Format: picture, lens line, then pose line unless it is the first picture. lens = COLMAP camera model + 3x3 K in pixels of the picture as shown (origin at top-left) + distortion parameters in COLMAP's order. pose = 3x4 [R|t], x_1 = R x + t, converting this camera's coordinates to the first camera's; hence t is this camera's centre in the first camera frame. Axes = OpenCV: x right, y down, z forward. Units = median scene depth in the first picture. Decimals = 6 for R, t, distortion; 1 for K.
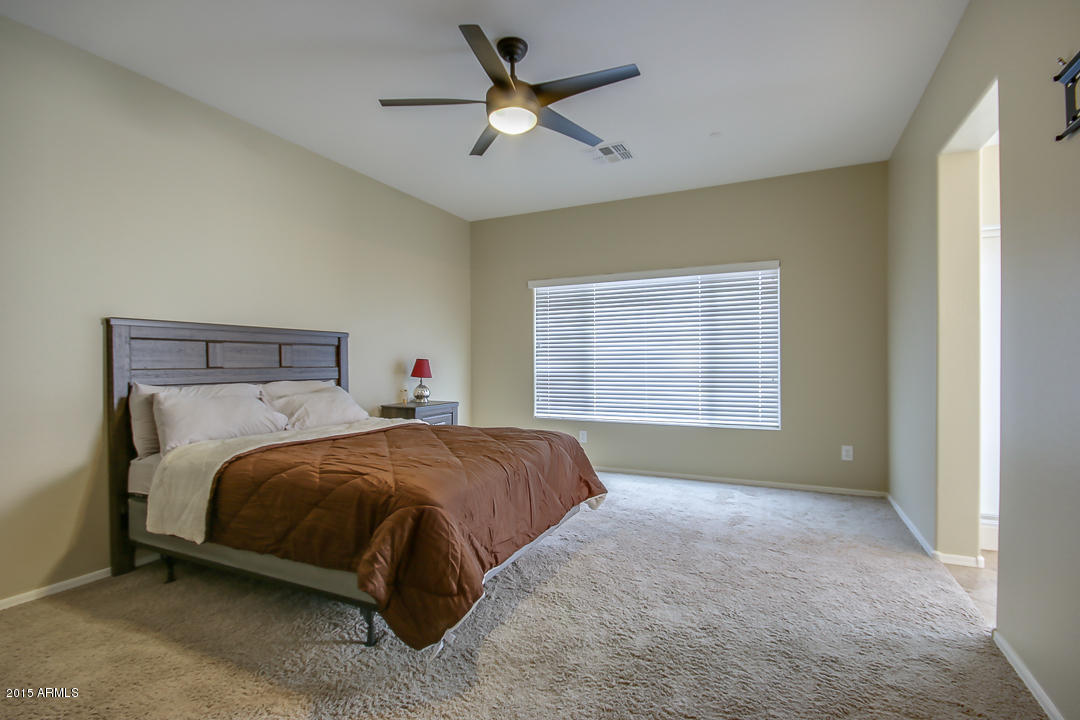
lens RADIAL K [[512.8, 0, 540.0], [0, 512.8, 360.0], [0, 0, 1]] dist [0.001143, -0.000133]
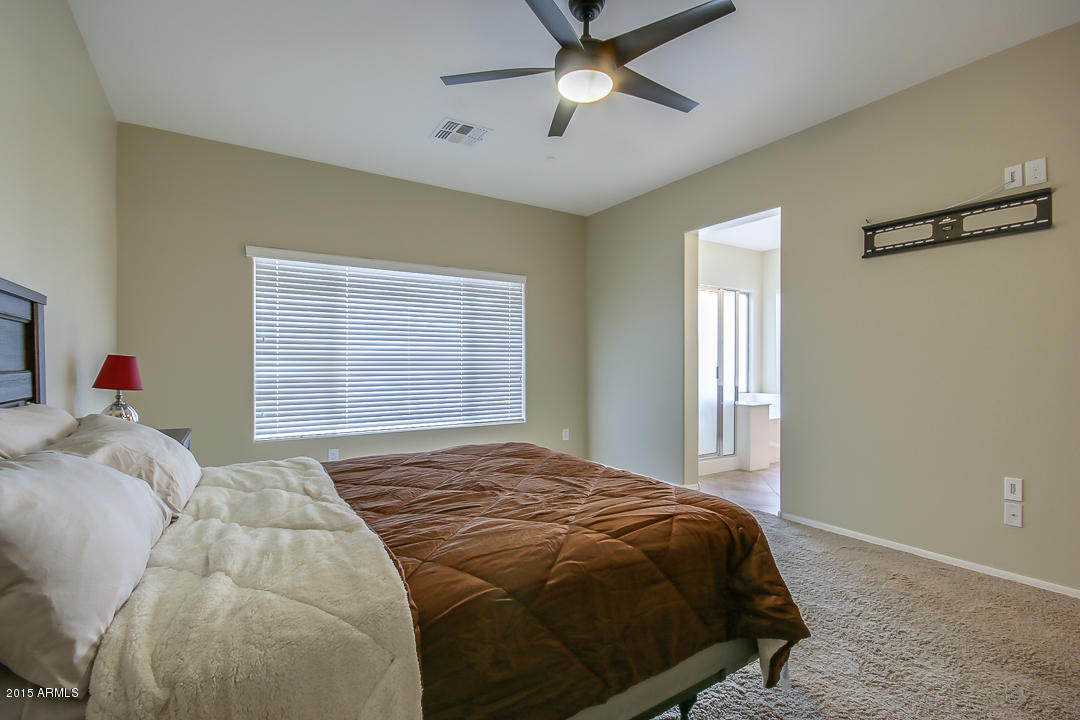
lens RADIAL K [[512.8, 0, 540.0], [0, 512.8, 360.0], [0, 0, 1]] dist [0.001143, -0.000133]
pose [[0.521237, 0.010939, 0.853342, -0.471168], [-0.007058, 0.999939, -0.008507, 0.004438], [-0.853383, -0.001589, 0.521282, 0.347515]]
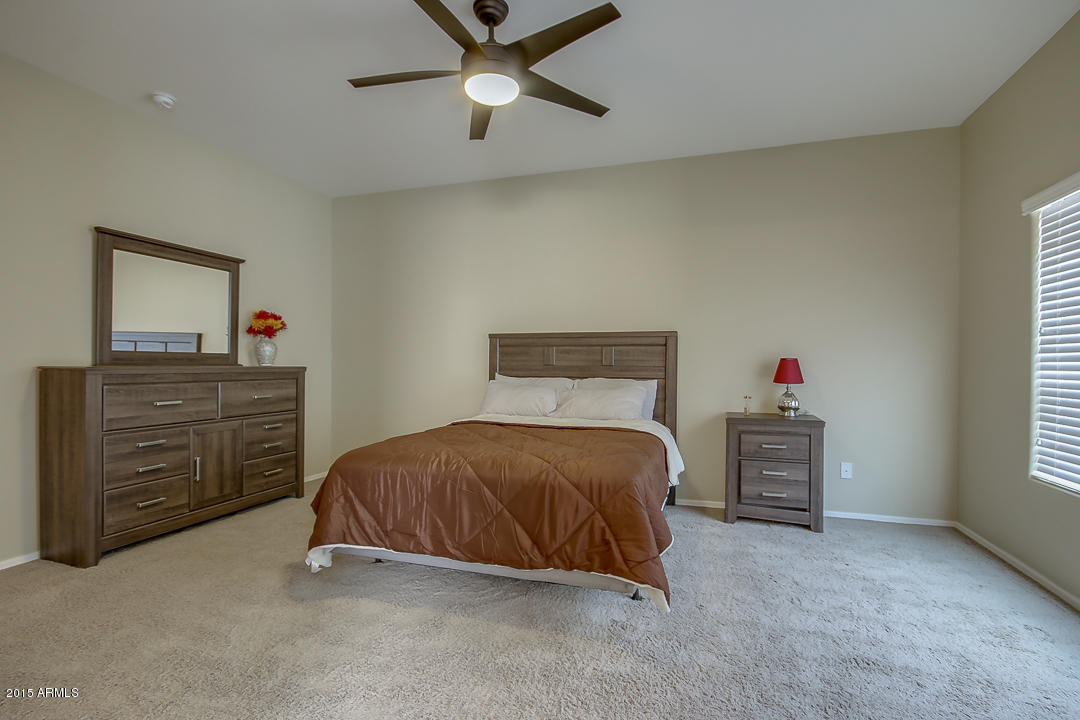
lens RADIAL K [[499.2, 0, 541.3], [0, 499.2, 366.1], [0, 0, 1]] dist [0.003933, -0.009006]
pose [[0.119148, 0.009513, -0.992831, 0.464139], [-0.005471, 0.999945, 0.008924, 0.004537], [0.992861, 0.004368, 0.119194, 0.557809]]
